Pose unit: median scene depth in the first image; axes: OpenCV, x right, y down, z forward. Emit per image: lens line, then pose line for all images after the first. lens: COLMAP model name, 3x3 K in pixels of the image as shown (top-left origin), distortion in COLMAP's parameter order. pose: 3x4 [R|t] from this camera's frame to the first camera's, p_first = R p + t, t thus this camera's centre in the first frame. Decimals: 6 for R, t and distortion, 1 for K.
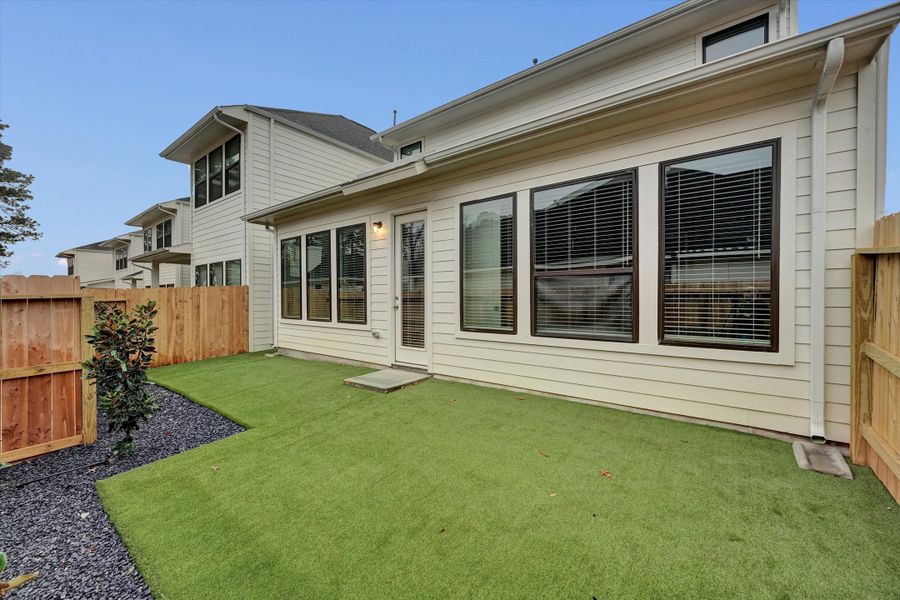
lens RADIAL K [[354.4, 0, 448.0], [0, 354.4, 299.5], [0, 0, 1]] dist [-0.001105, 0.000320]
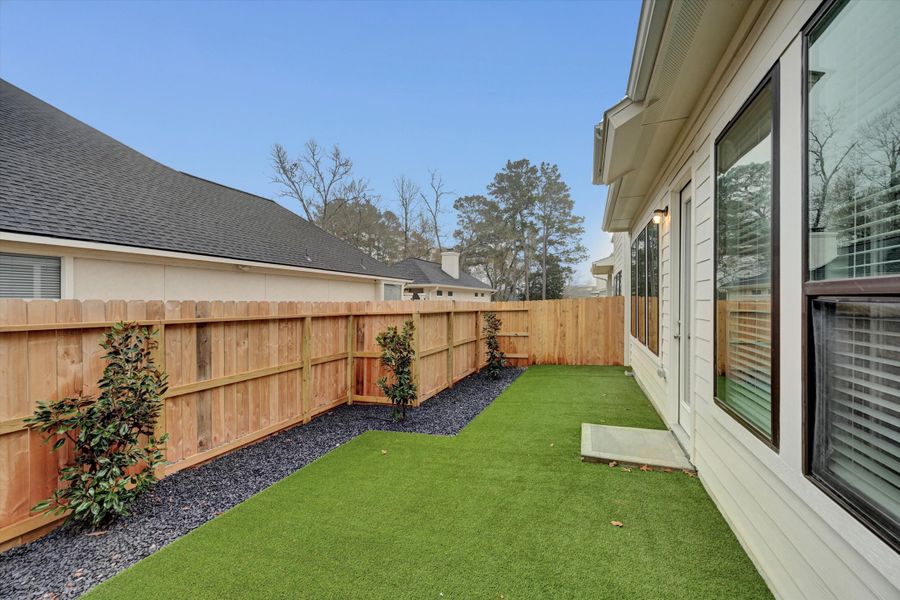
lens RADIAL K [[354.4, 0, 452.9], [0, 354.4, 303.8], [0, 0, 1]] dist [-0.001105, 0.000320]
pose [[0.303499, 0.011101, -0.952767, 0.218120], [-0.006826, 0.999932, 0.009476, -0.025684], [0.952807, 0.003627, 0.303554, 0.294598]]
